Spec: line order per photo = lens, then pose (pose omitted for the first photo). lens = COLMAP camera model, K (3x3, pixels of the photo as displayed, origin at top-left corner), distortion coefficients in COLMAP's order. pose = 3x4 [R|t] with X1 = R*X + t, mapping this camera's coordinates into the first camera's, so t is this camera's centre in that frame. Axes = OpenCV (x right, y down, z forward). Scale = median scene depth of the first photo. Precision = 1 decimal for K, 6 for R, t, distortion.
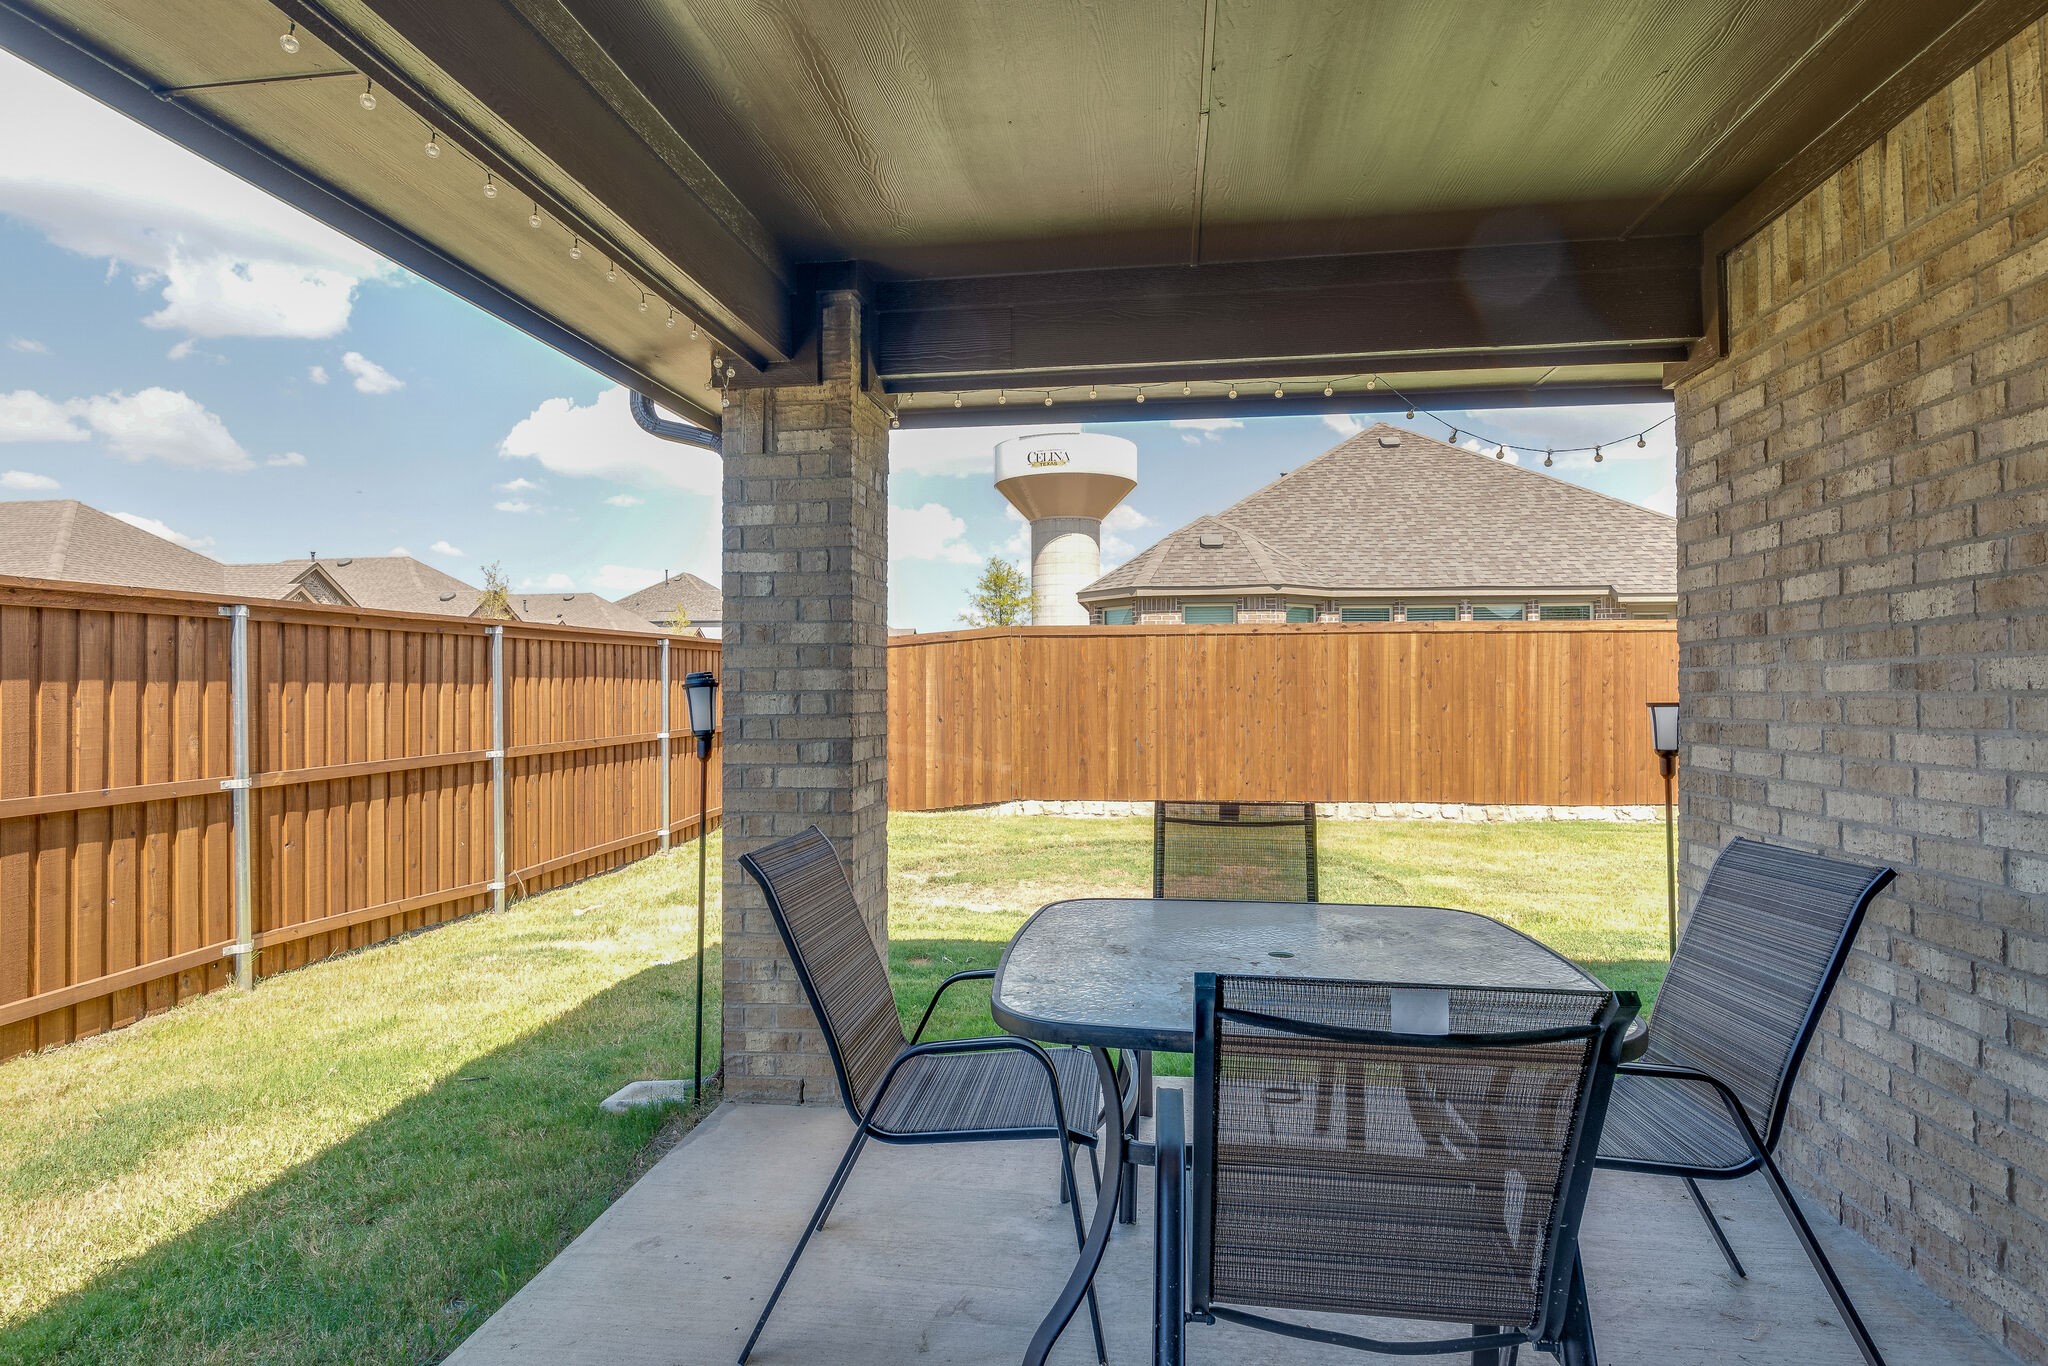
lens RADIAL K [[987.9, 0, 1018.8], [0, 987.9, 679.3], [0, 0, 1]] dist [-0.003382, -0.000553]
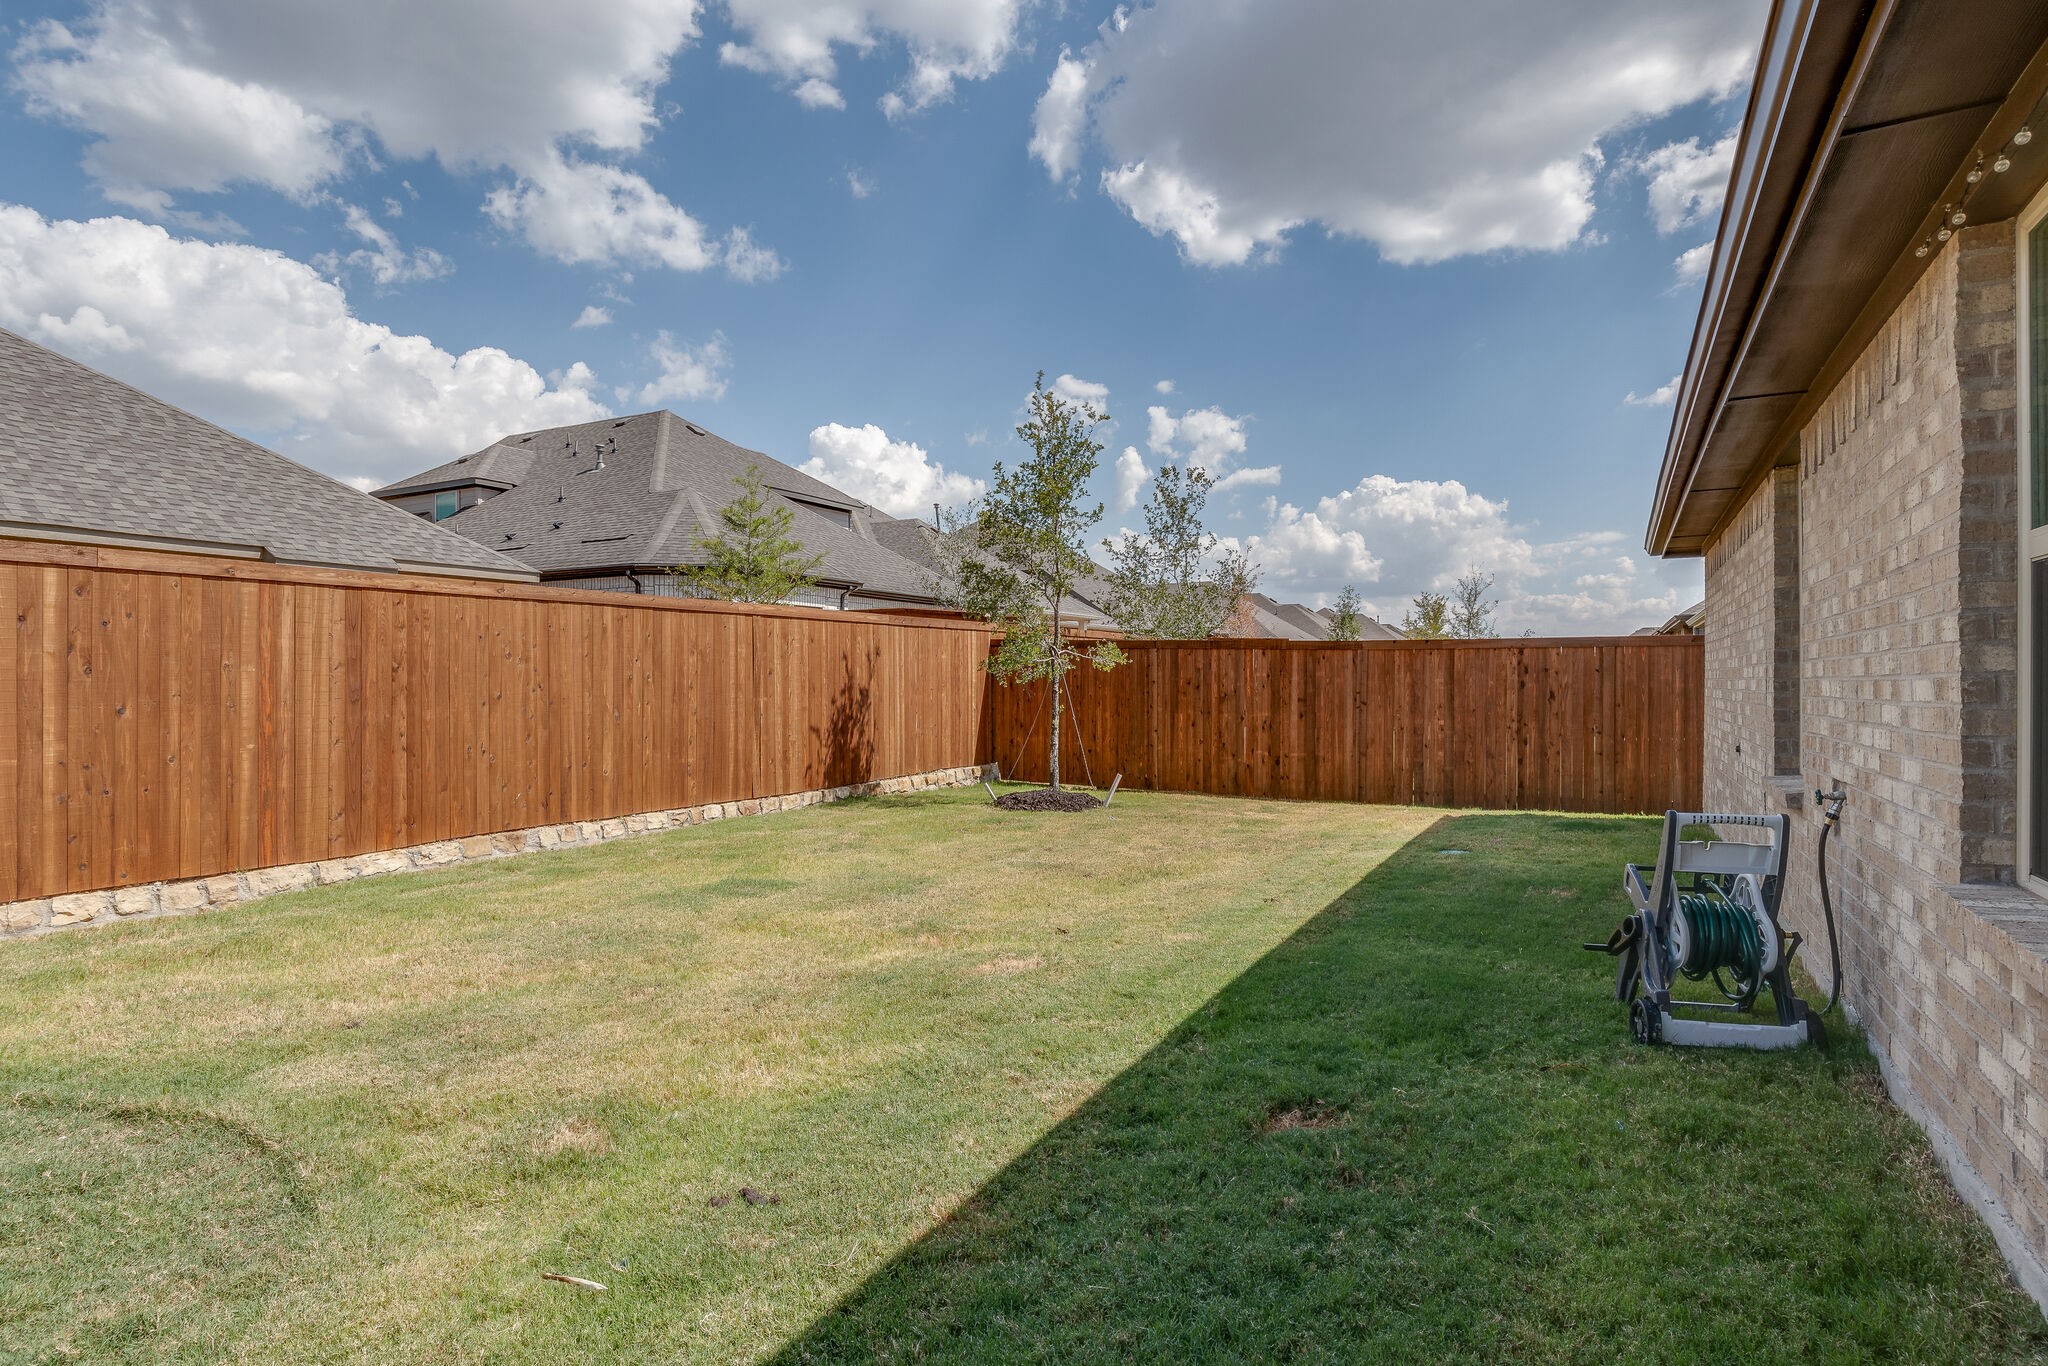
lens RADIAL K [[1082.6, 0, 1024.0], [0, 1082.6, 683.0], [0, 0, 1]] dist [-0.000011, 0.000378]
pose [[0.343061, -0.002277, 0.939310, 0.045238], [-0.000457, 0.999997, 0.002592, 0.012180], [-0.939313, -0.001318, 0.343058, 0.336118]]
